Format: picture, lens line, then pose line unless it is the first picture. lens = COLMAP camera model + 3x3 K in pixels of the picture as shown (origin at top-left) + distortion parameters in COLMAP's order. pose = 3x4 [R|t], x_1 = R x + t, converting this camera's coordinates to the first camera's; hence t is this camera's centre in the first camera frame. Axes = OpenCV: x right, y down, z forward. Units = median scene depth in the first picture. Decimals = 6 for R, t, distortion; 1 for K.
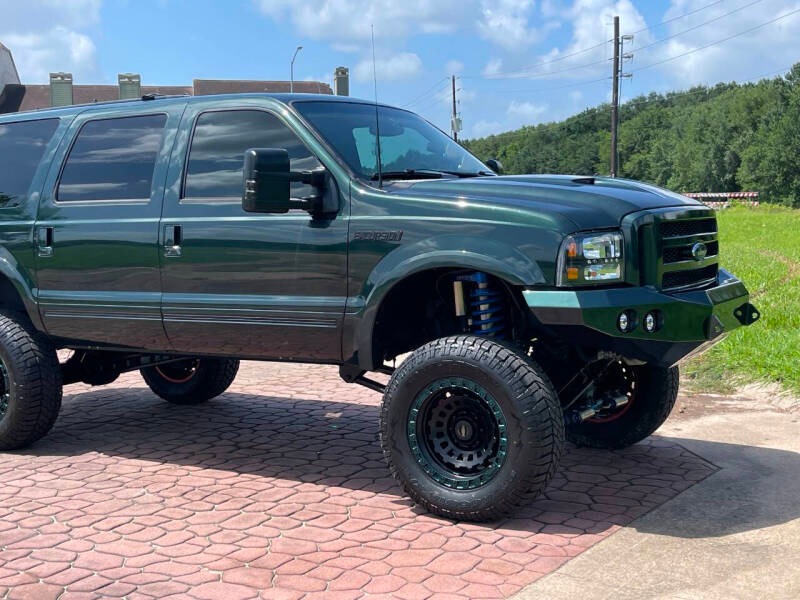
lens RADIAL K [[1139.9, 0, 400.0], [0, 1139.9, 300.0], [0, 0, 1]] dist [0.164756, -0.591495]
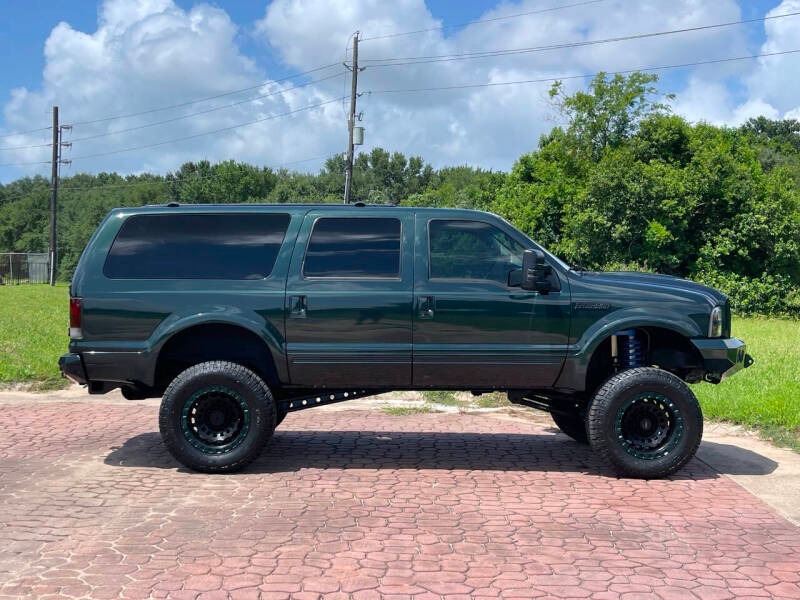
lens RADIAL K [[1079.8, 0, 410.6], [0, 1079.8, 300.5], [0, 0, 1]] dist [0.131050, -0.376341]
pose [[0.829716, 0.022648, 0.557726, -0.955571], [0.015208, 0.997888, -0.063146, 0.024801], [-0.557979, 0.060875, 0.827619, -0.109658]]
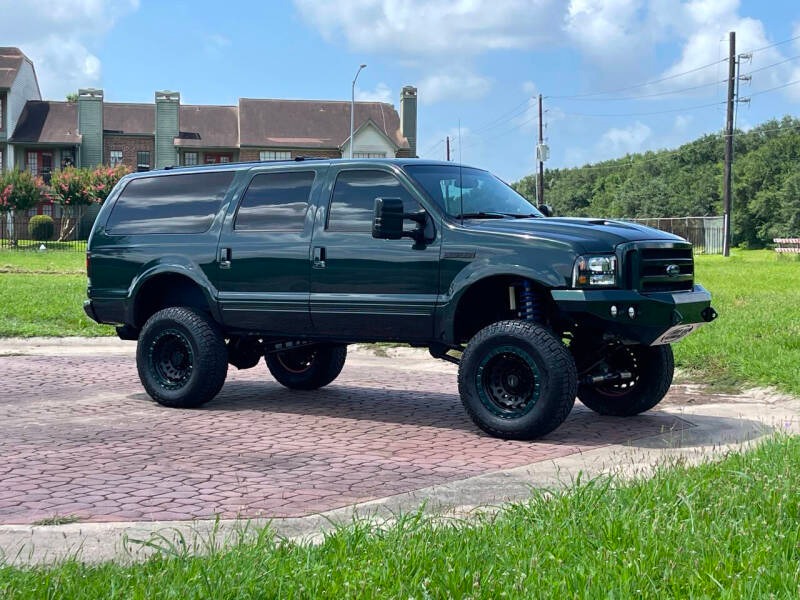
lens RADIAL K [[1445.5, 0, 389.5], [0, 1445.5, 299.4], [0, 0, 1]] dist [0.157926, -0.342346]
pose [[0.998142, 0.022439, -0.056657, -0.001592], [-0.025072, 0.998618, -0.046194, 0.084257], [0.055542, 0.047529, 0.997324, -0.830762]]
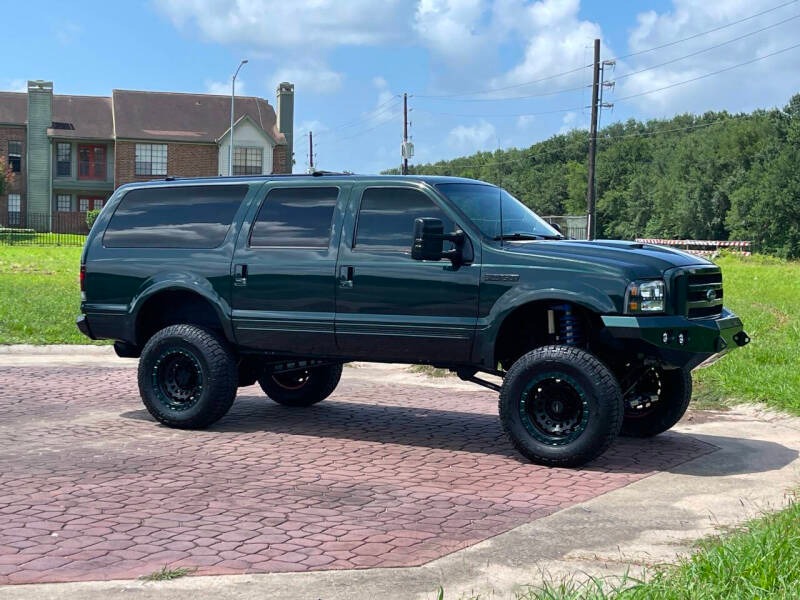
lens RADIAL K [[1406.9, 0, 400.0], [0, 1406.9, 300.0], [0, 0, 1]] dist [0.227929, -1.097551]
pose [[0.997695, 0.030818, 0.060463, -0.233042], [-0.028364, 0.998755, -0.041031, 0.046687], [-0.061653, 0.039222, 0.997327, -0.745632]]
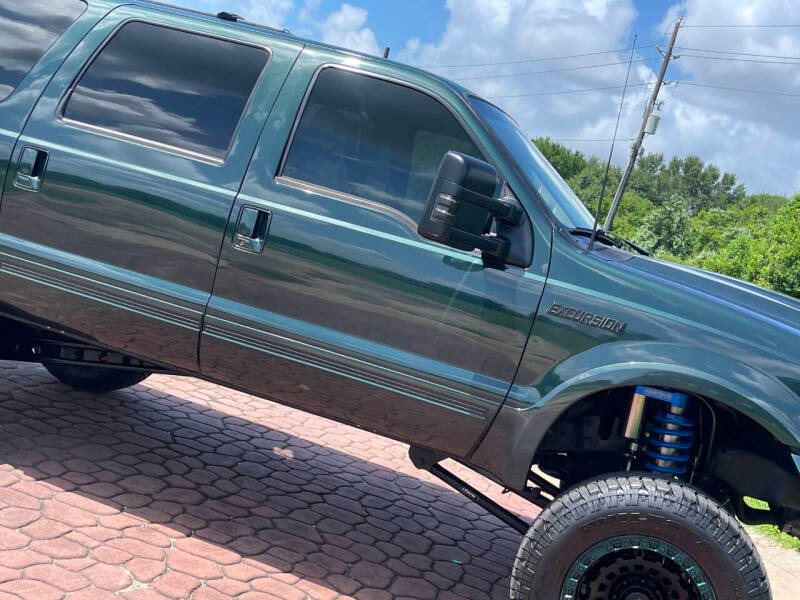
lens RADIAL K [[988.6, 0, 401.4], [0, 988.6, 311.1], [0, 0, 1]] dist [0.103163, -0.270666]
pose [[0.923133, 0.241333, 0.299305, -0.277892], [-0.254429, 0.967079, 0.004956, -0.029624], [-0.288256, -0.080727, 0.954145, 0.381835]]
